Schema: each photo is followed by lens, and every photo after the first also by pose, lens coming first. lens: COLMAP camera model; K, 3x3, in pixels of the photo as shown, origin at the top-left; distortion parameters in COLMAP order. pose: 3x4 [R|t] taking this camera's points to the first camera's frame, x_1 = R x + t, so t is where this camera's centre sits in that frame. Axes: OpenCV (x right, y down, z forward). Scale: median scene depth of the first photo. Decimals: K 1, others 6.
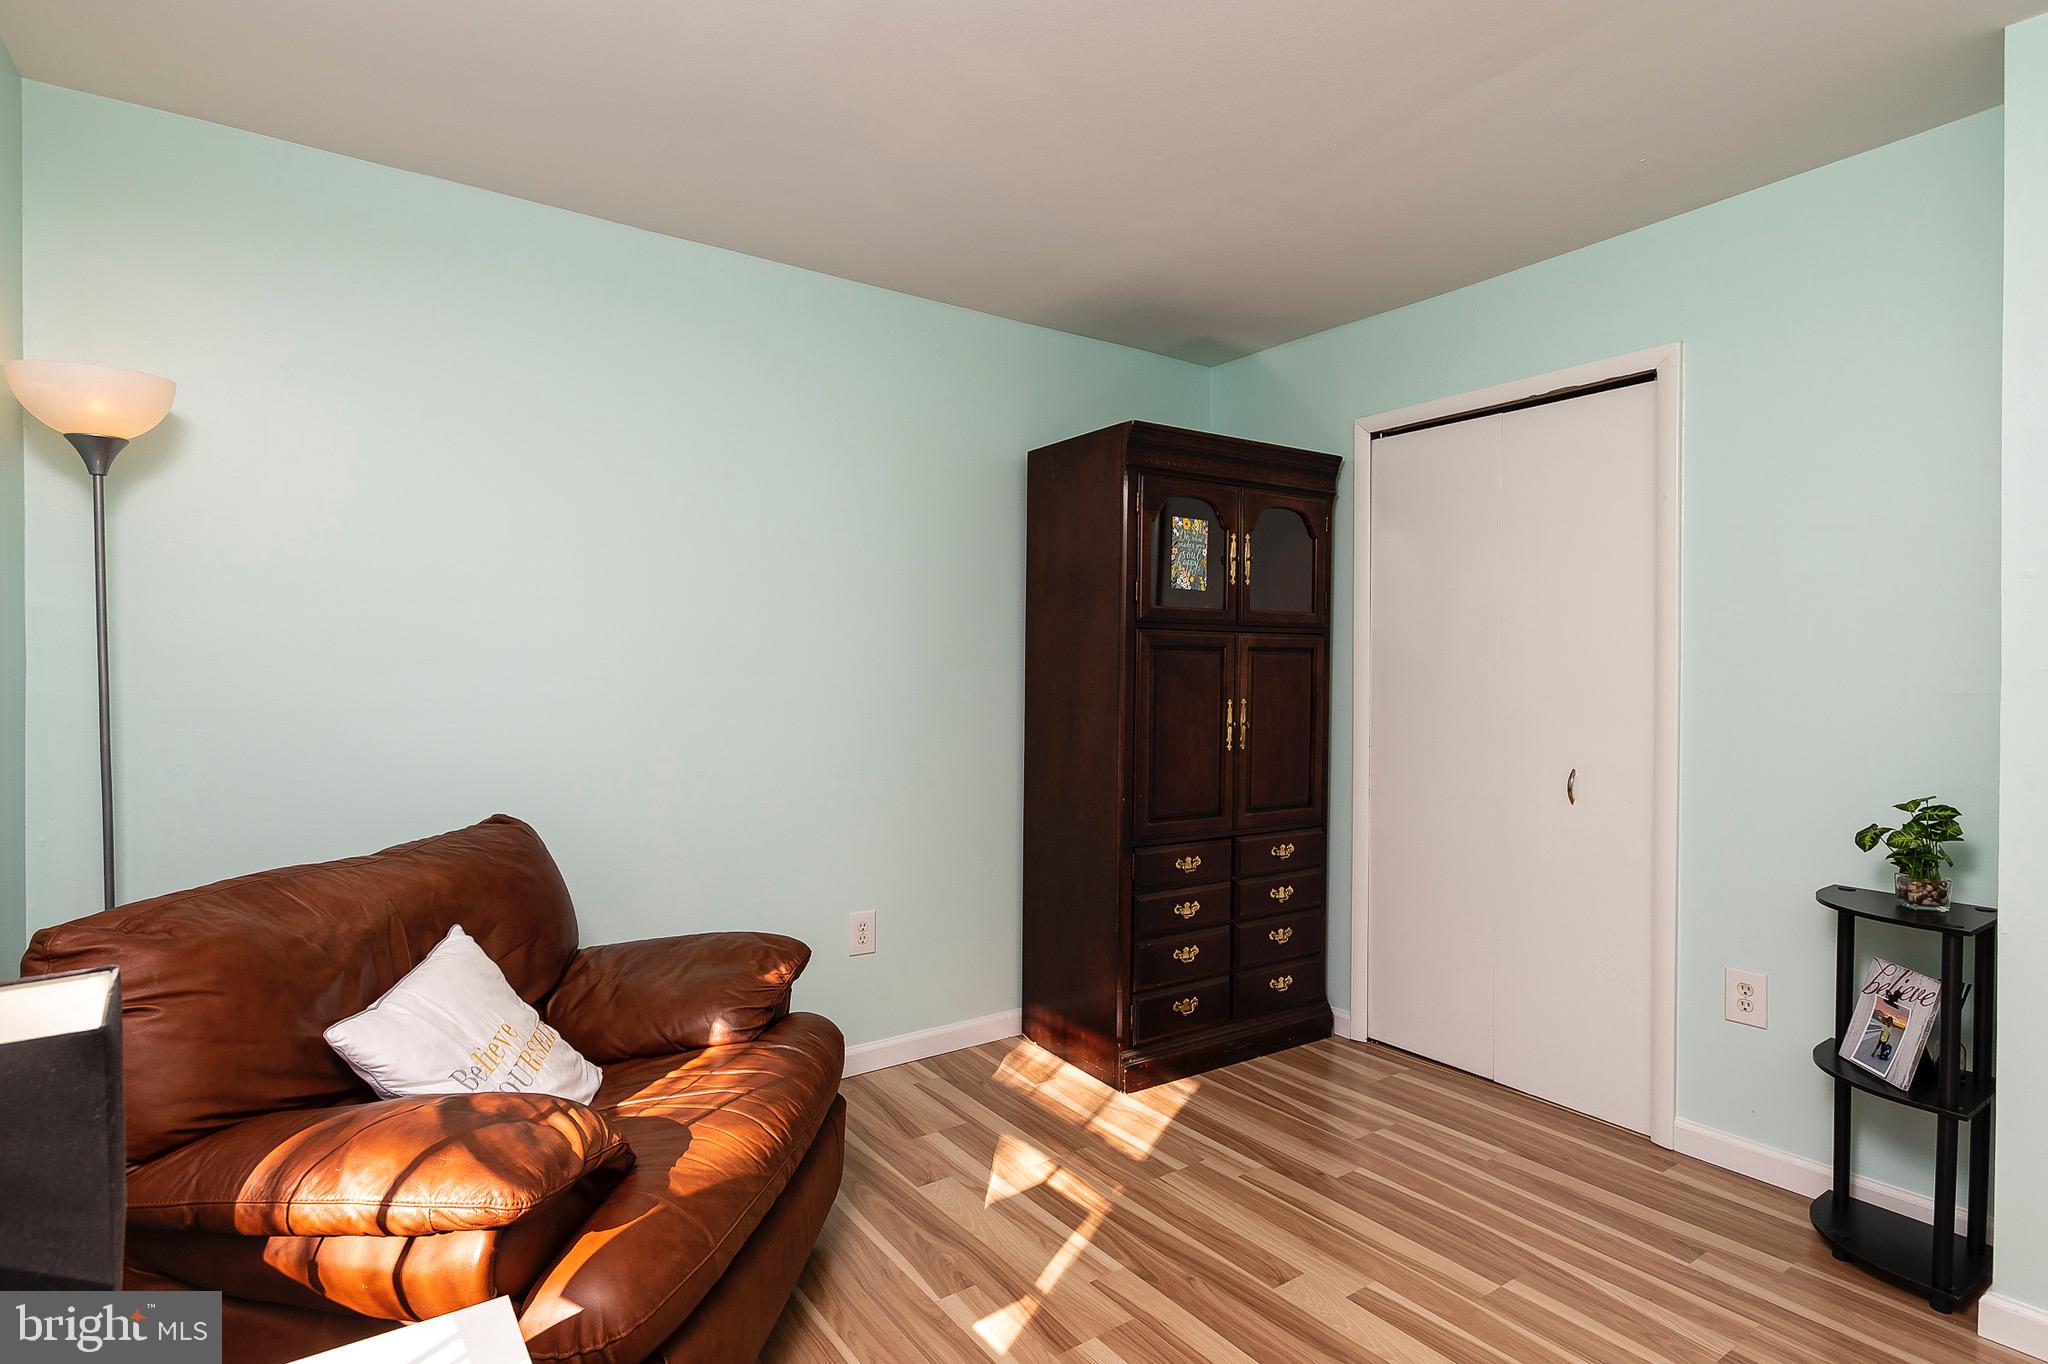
lens RADIAL K [[1049.9, 0, 1018.1], [0, 1049.9, 677.7], [0, 0, 1]] dist [0.011983, -0.000030]
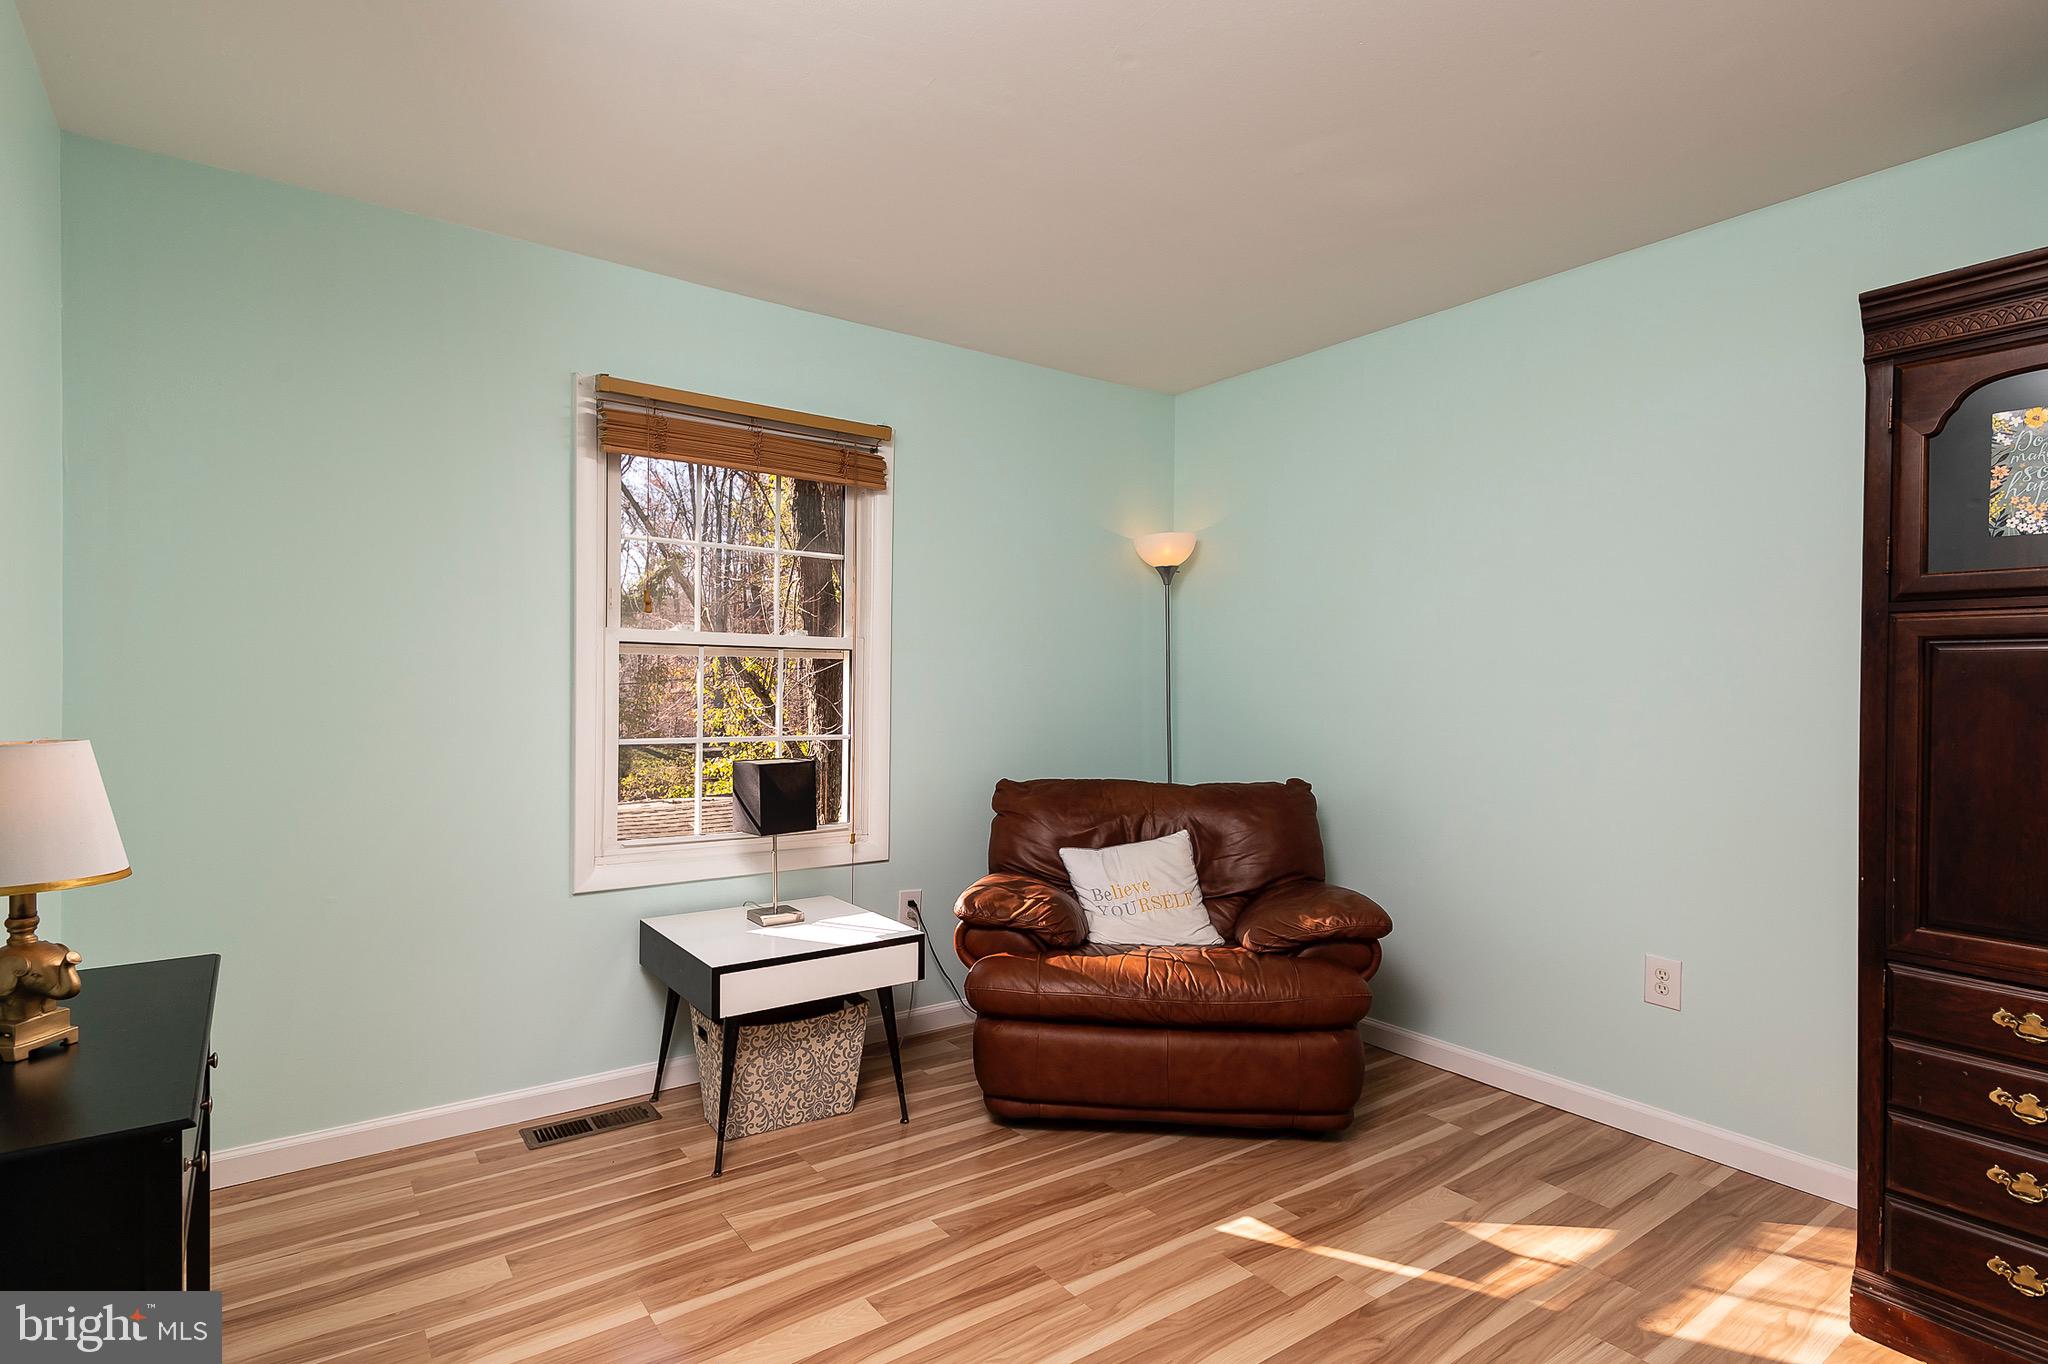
lens RADIAL K [[1049.9, 0, 1019.9], [0, 1049.9, 686.2], [0, 0, 1]] dist [0.011983, -0.000030]
pose [[0.011458, -0.000362, -0.999934, 0.969671], [-0.022566, 0.999745, -0.000620, 0.008552], [0.999680, 0.022571, 0.011447, 0.592716]]
